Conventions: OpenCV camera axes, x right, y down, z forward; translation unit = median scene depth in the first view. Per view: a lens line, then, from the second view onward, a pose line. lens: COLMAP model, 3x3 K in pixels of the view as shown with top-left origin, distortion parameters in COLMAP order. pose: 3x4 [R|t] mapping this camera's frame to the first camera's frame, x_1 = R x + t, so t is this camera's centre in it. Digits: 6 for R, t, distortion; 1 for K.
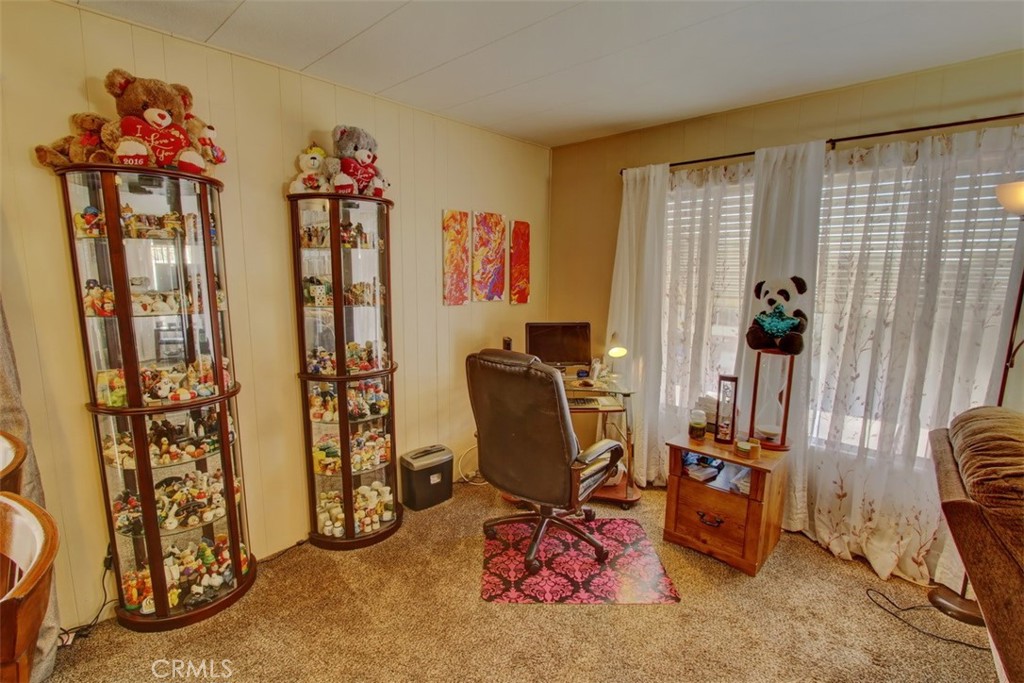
lens RADIAL K [[471.7, 0, 510.5], [0, 471.7, 344.9], [0, 0, 1]] dist [-0.017346, 0.000691]
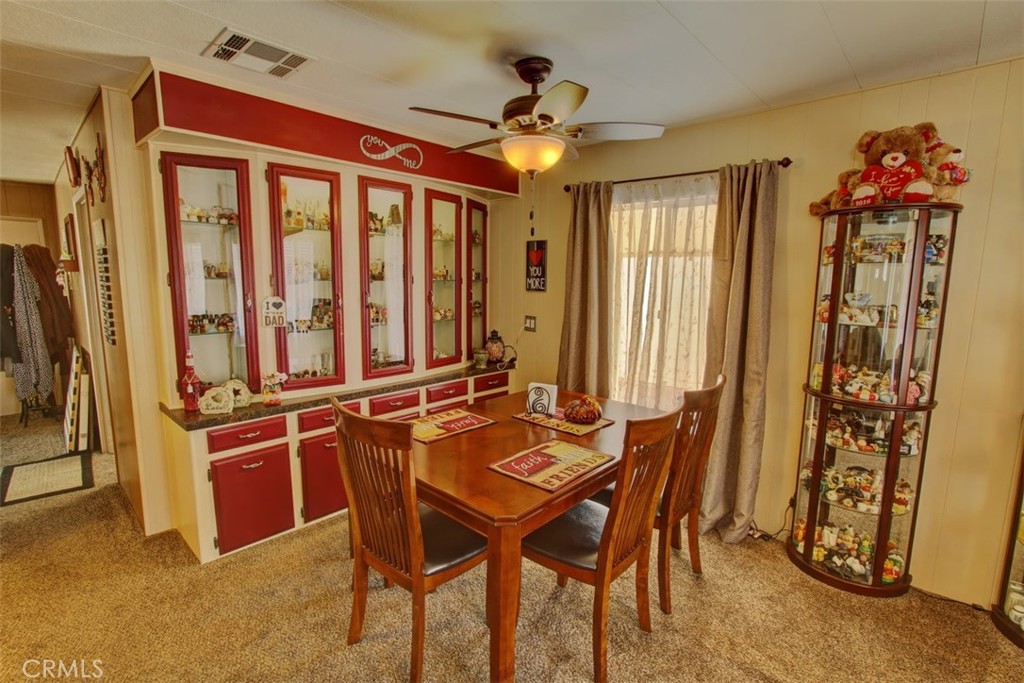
lens RADIAL K [[473.9, 0, 509.6], [0, 473.9, 344.5], [0, 0, 1]] dist [-0.011052, 0.000506]
pose [[0.009682, 0.130915, -0.991346, 0.357377], [-0.164640, 0.978071, 0.127554, -0.016639], [0.986306, 0.161980, 0.031023, 0.057713]]
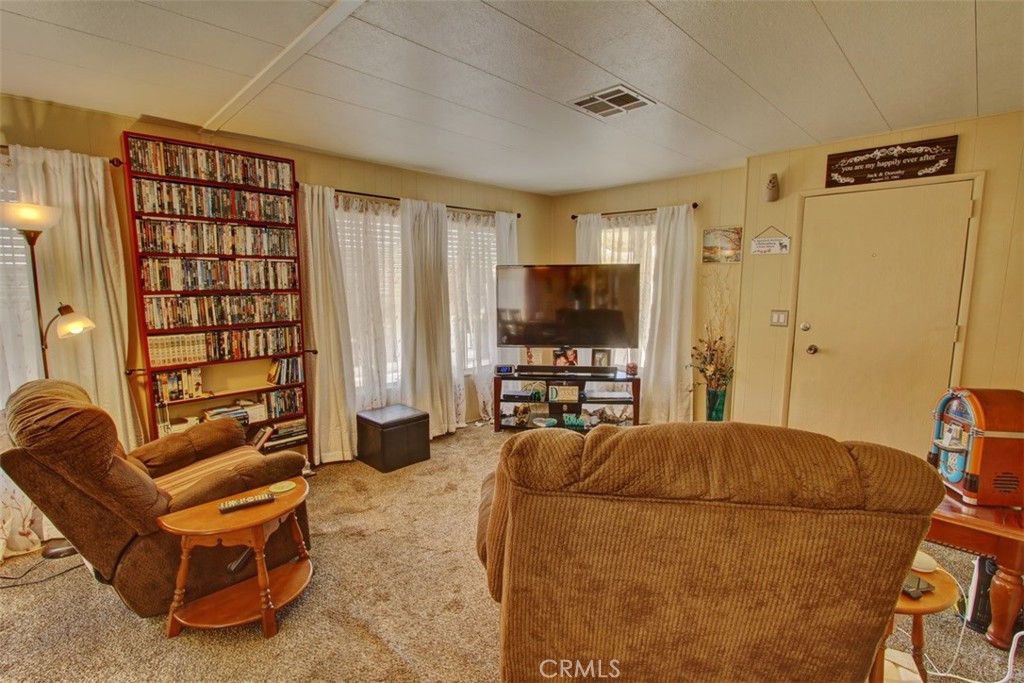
lens RADIAL K [[478.2, 0, 511.5], [0, 478.2, 344.7], [0, 0, 1]] dist [-0.010405, 0.000353]
pose [[0.036747, -0.146239, 0.988566, -0.133527], [0.153514, 0.978319, 0.139017, 0.042367], [-0.987463, 0.146651, 0.058400, -0.280914]]
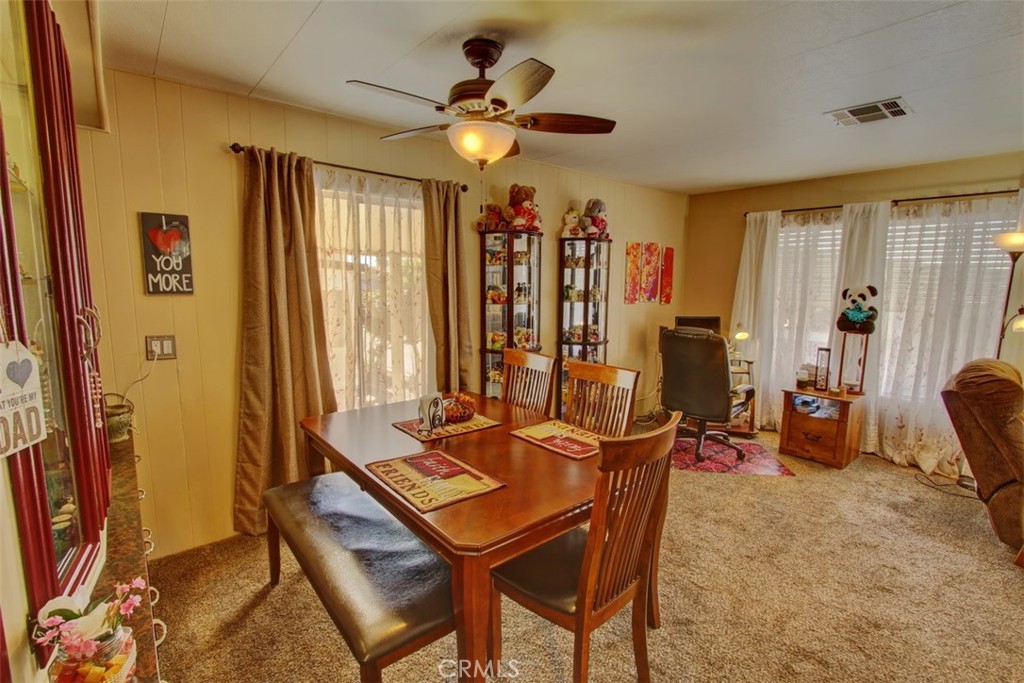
lens RADIAL K [[471.7, 0, 510.5], [0, 471.7, 344.9], [0, 0, 1]] dist [-0.017346, 0.000691]
pose [[0.992569, 0.017023, -0.120488, -0.429710], [-0.019079, 0.999691, -0.015931, 0.109076], [0.120180, 0.018111, 0.992587, -0.752947]]
